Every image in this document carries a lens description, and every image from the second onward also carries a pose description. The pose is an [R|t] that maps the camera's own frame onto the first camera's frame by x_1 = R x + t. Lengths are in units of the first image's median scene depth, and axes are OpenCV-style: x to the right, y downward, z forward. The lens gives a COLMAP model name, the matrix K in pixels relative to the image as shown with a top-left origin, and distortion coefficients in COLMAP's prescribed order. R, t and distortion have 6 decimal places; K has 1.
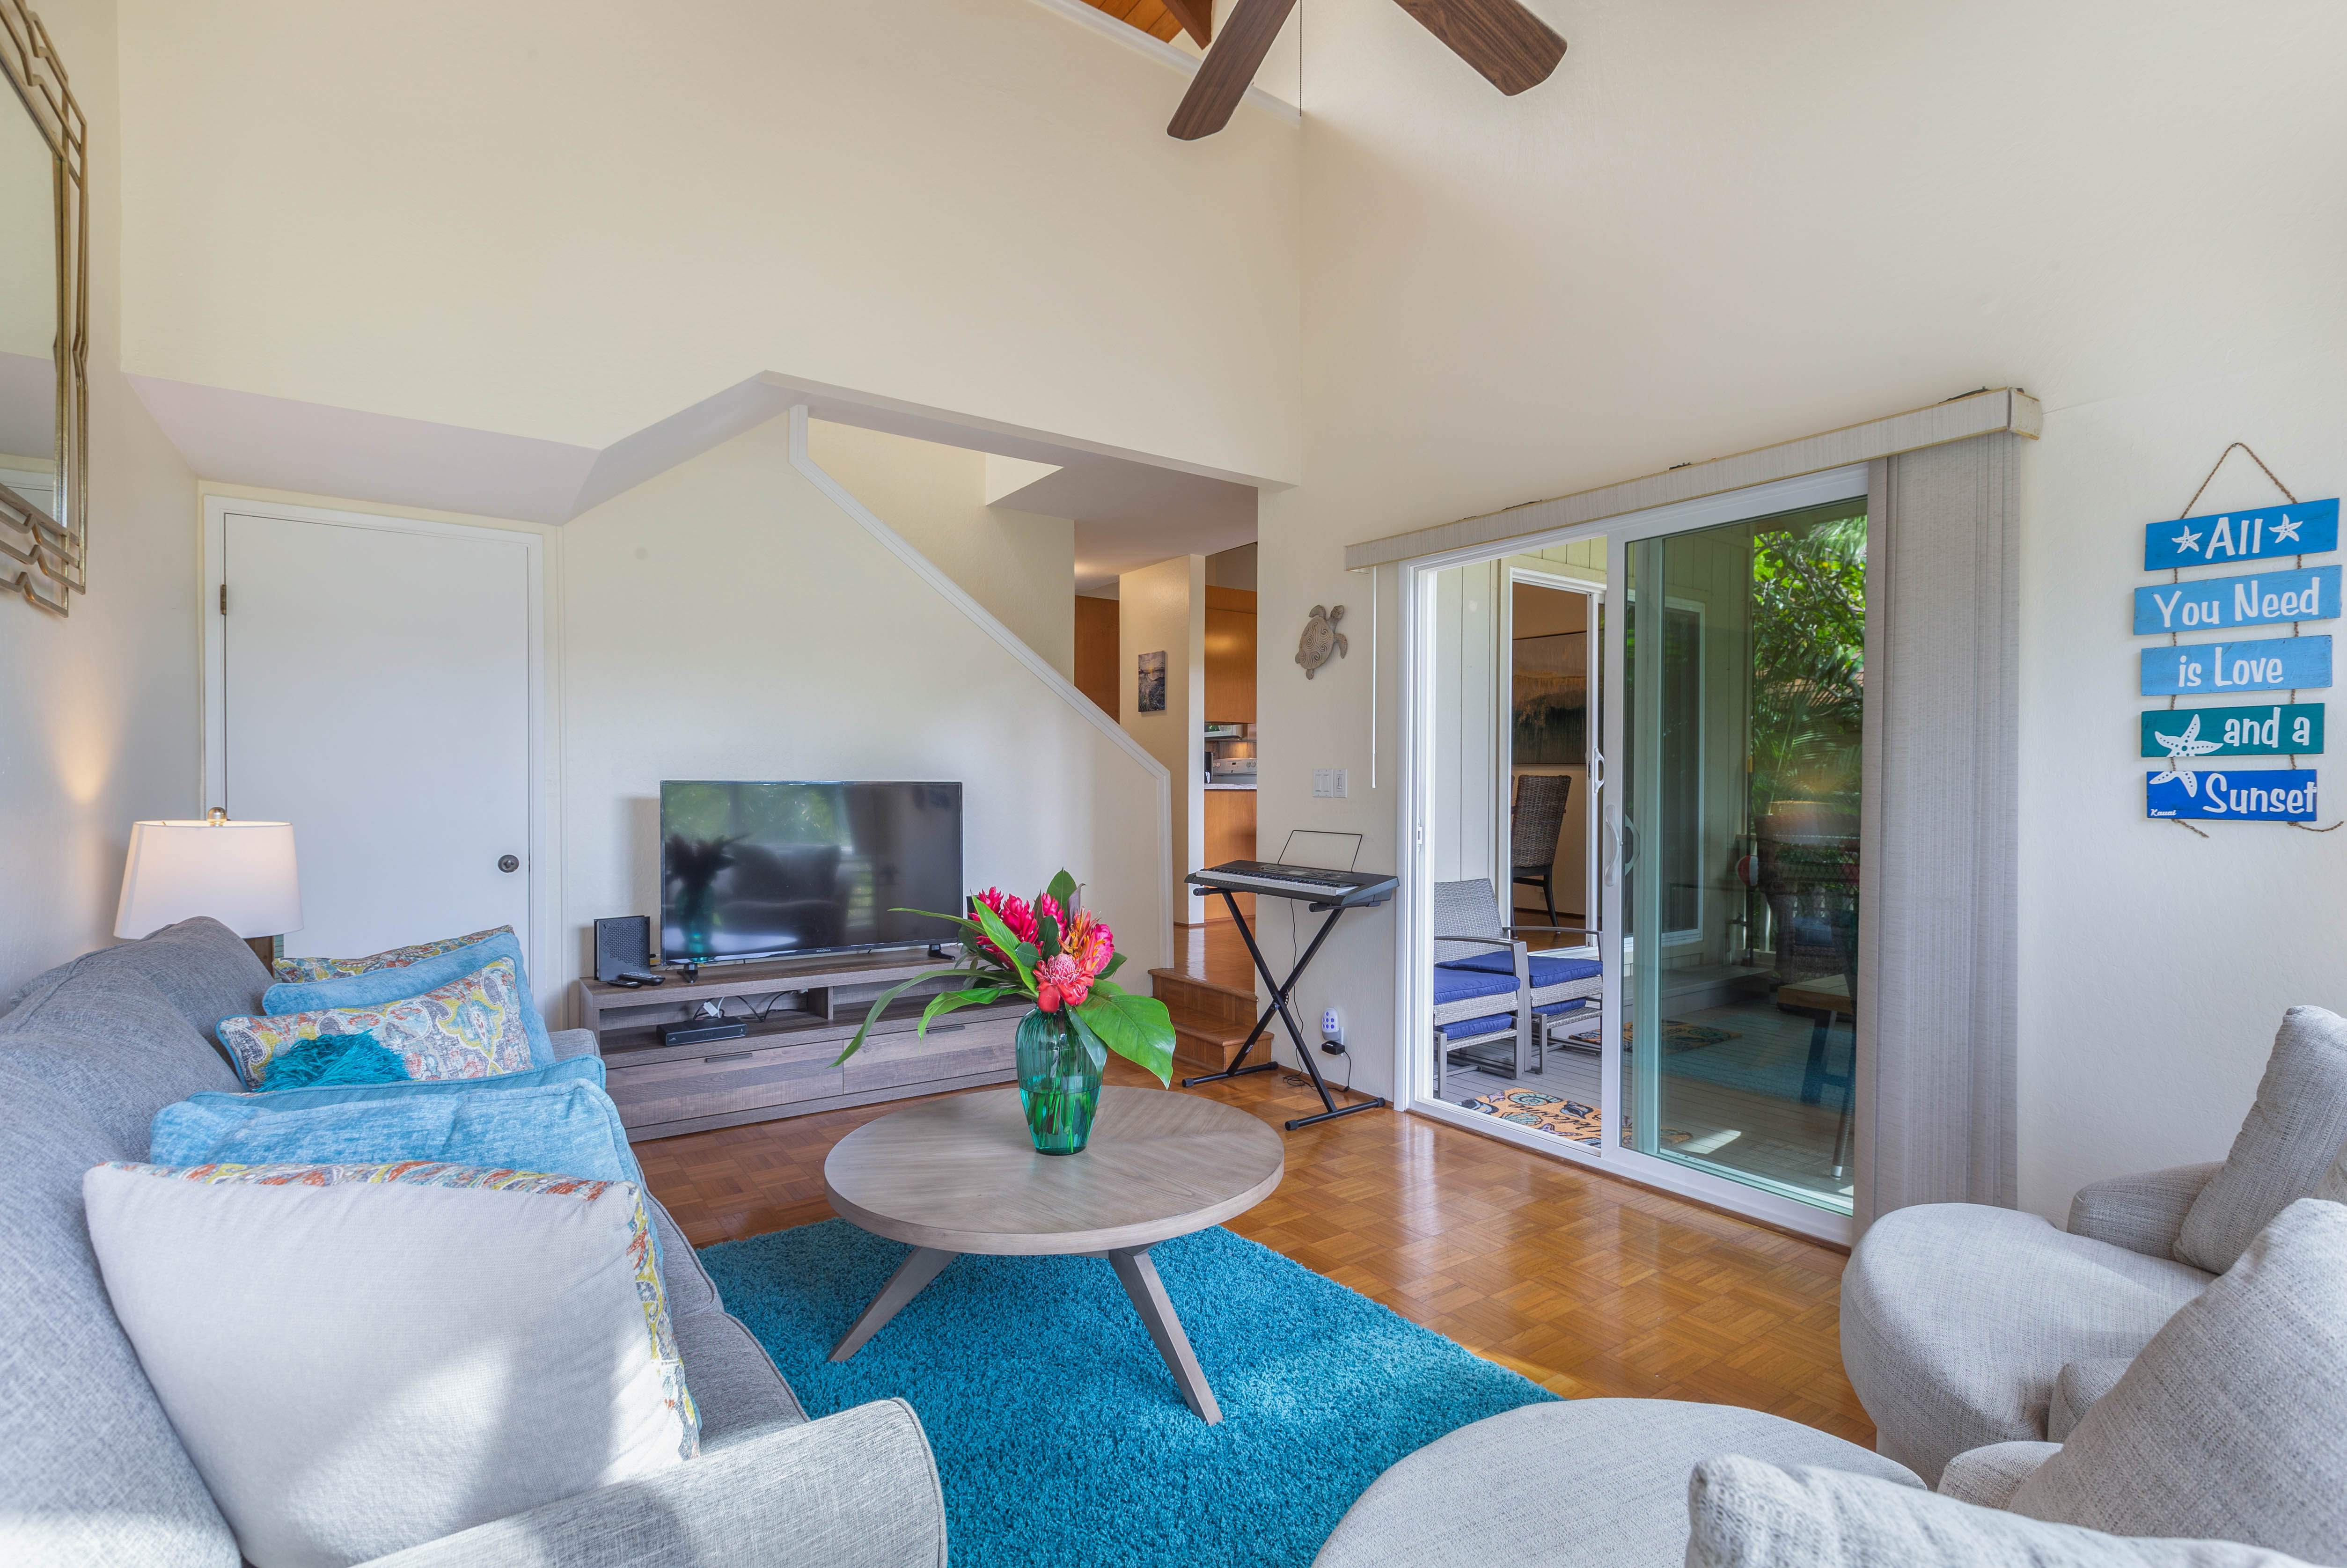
lens RADIAL K [[1057.9, 0, 1173.9], [0, 1057.9, 787.2], [0, 0, 1]] dist [0.001105, 0.000241]
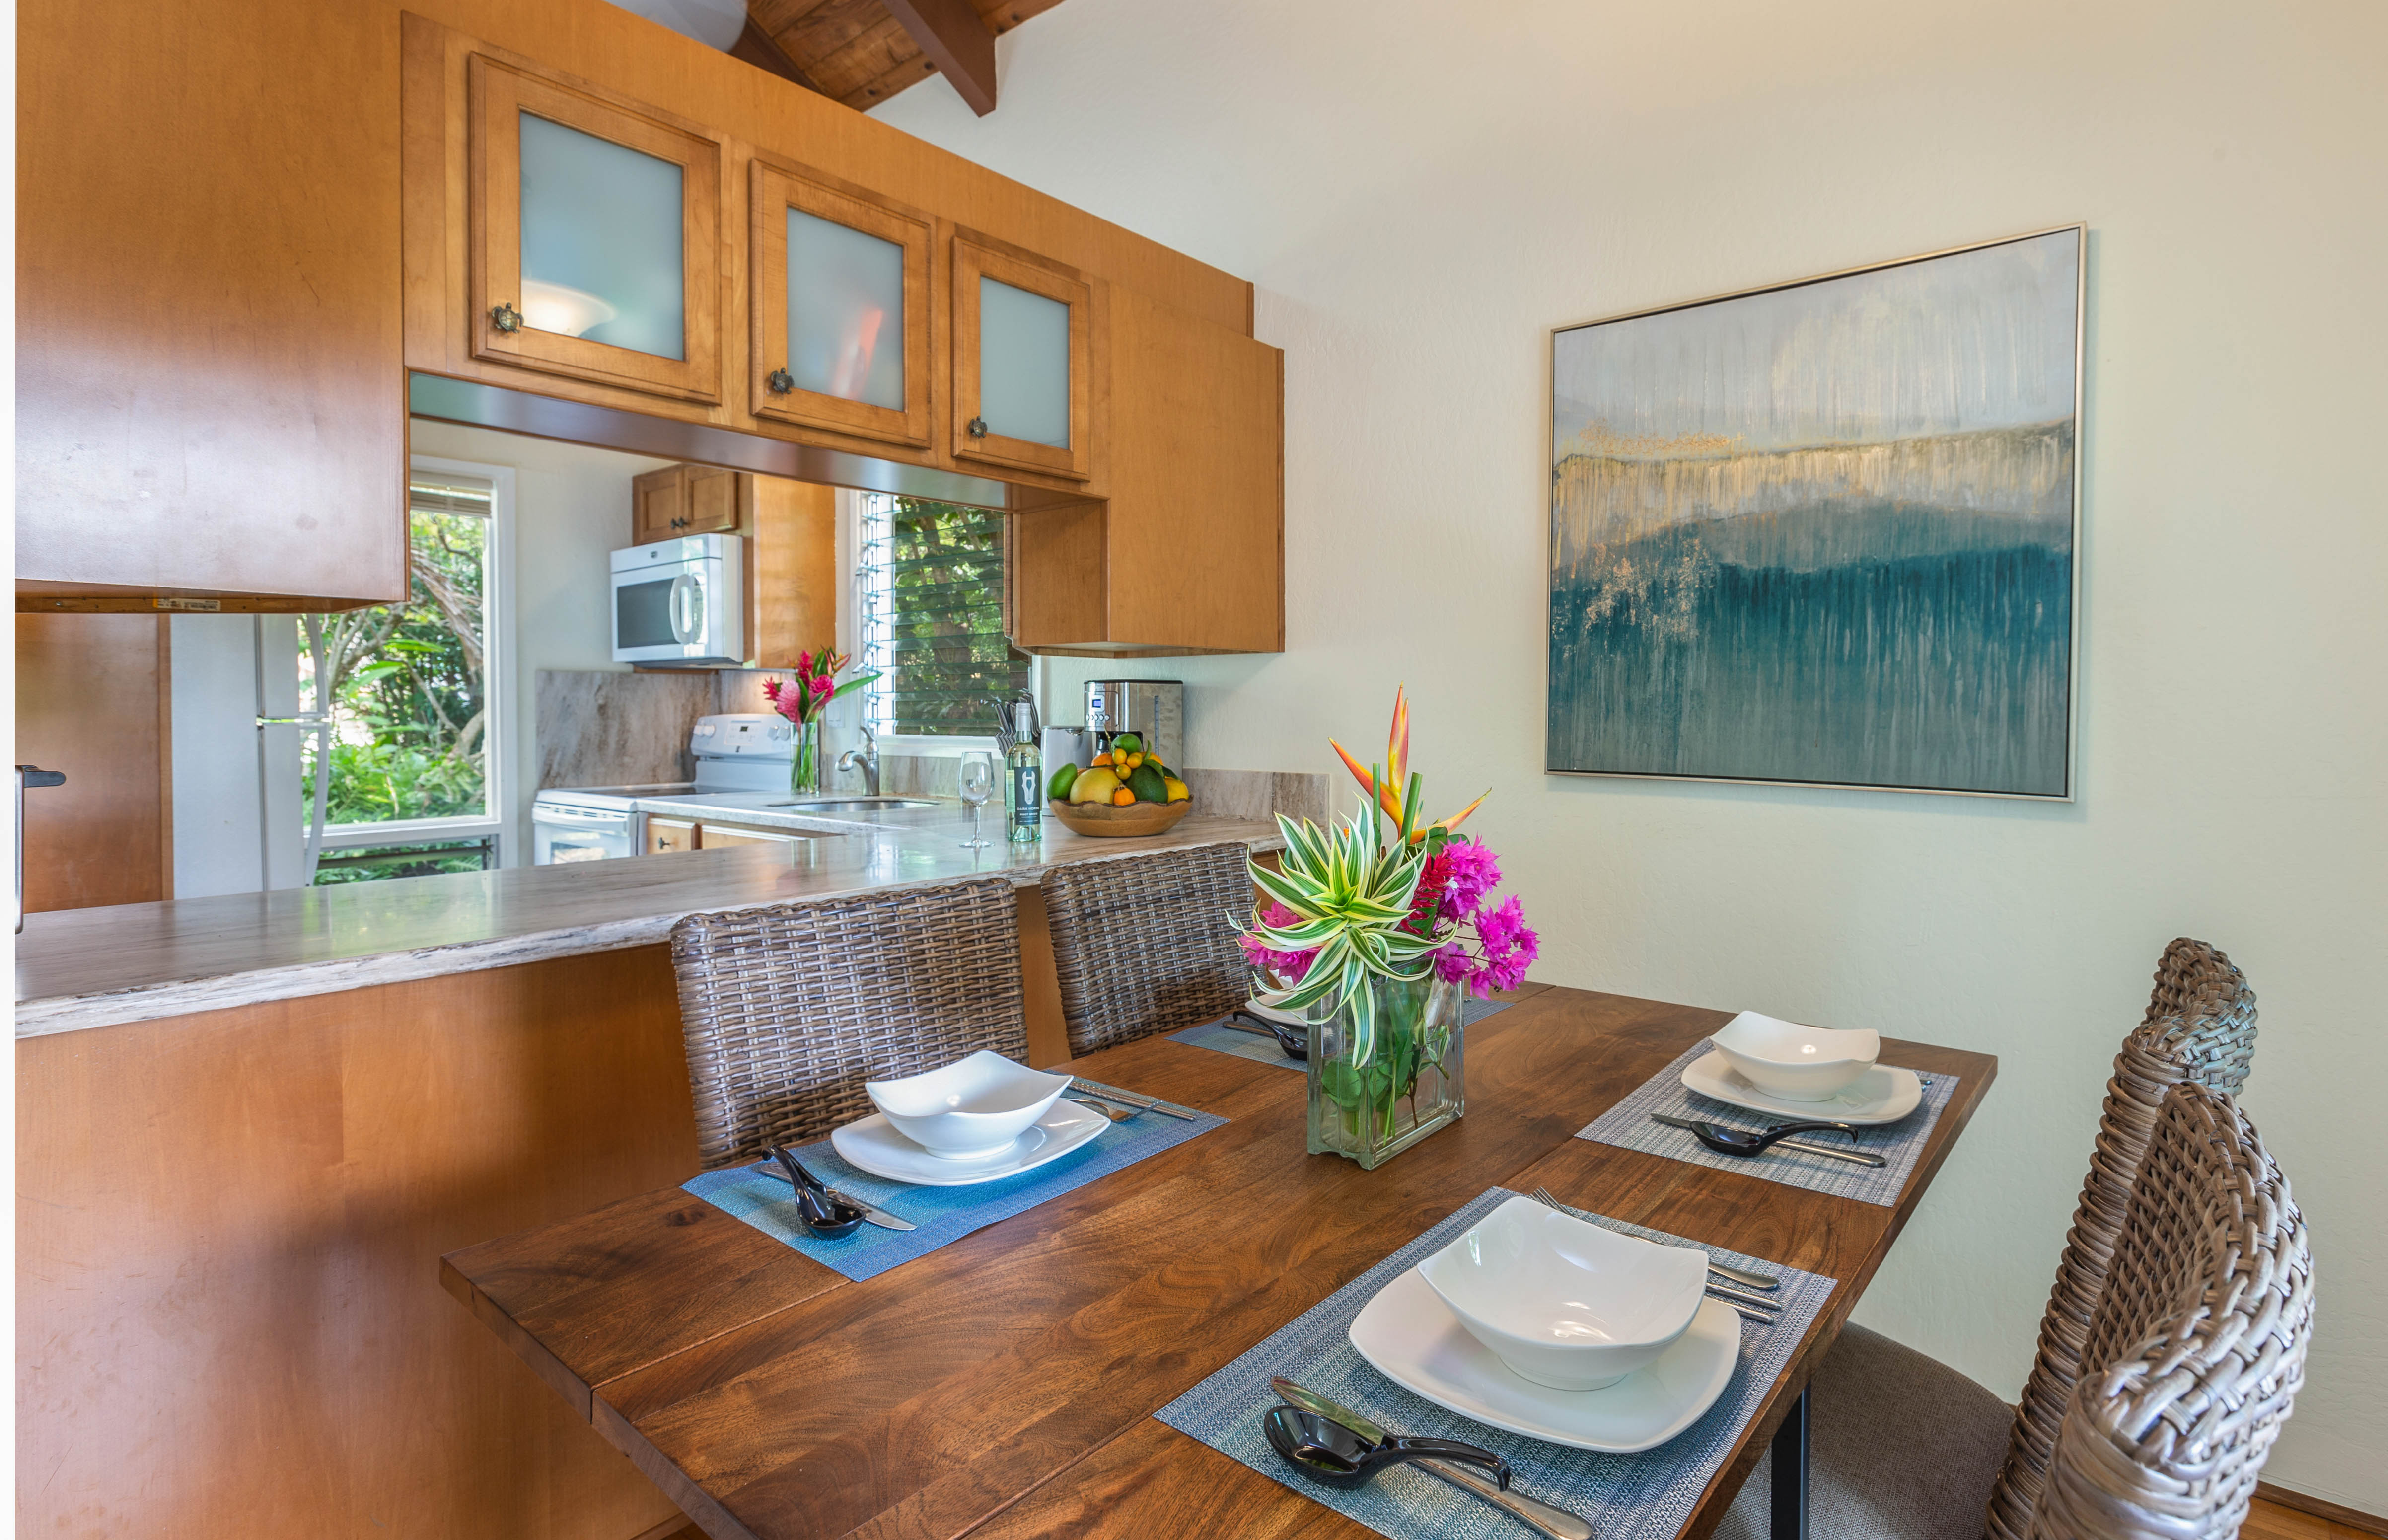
lens RADIAL K [[1204.5, 0, 1231.9], [0, 1204.5, 722.3], [0, 0, 1]] dist [-0.004352, -0.001056]
pose [[0.960279, -0.008938, 0.278898, 0.150922], [0.006393, 0.999929, 0.010032, -0.039646], [-0.278968, -0.007851, 0.960268, 0.735792]]
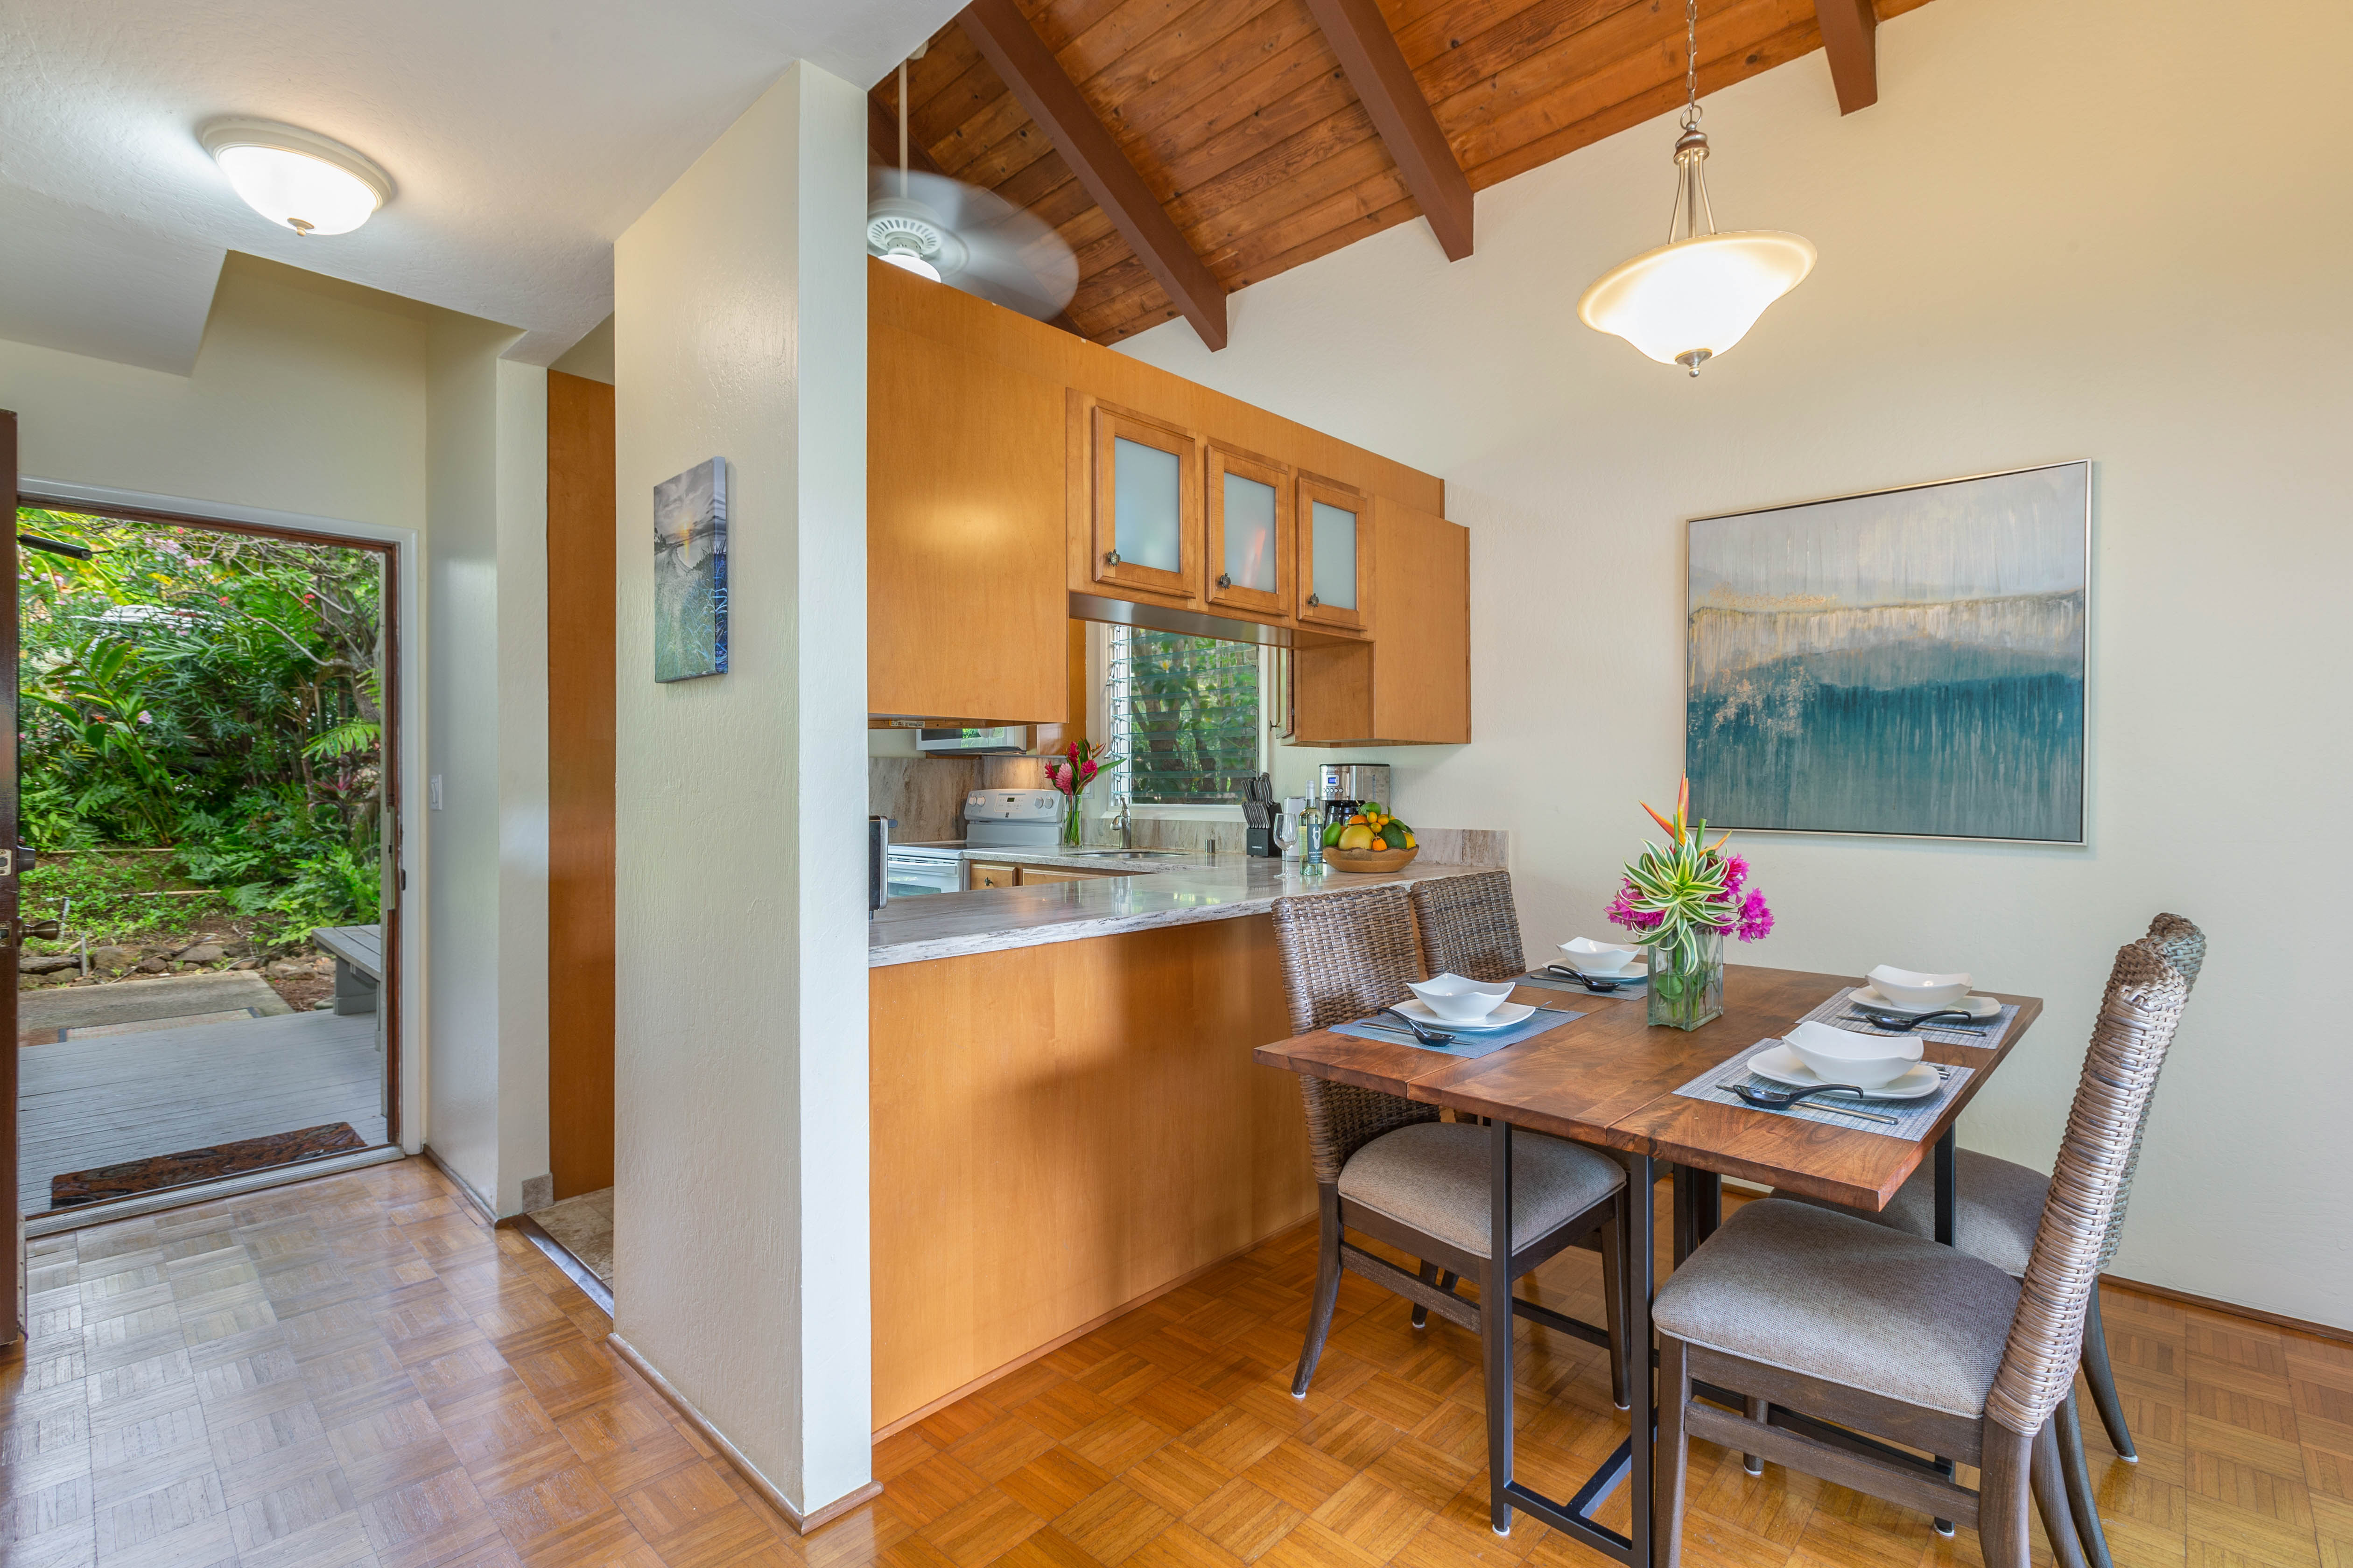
lens RADIAL K [[1060.6, 0, 1171.4], [0, 1060.6, 783.3], [0, 0, 1]] dist [0.001105, 0.000241]
pose [[0.981037, -0.006493, 0.193712, 0.047107], [0.007363, 0.999966, -0.003768, -0.039695], [-0.193680, 0.005123, 0.981051, 0.659241]]
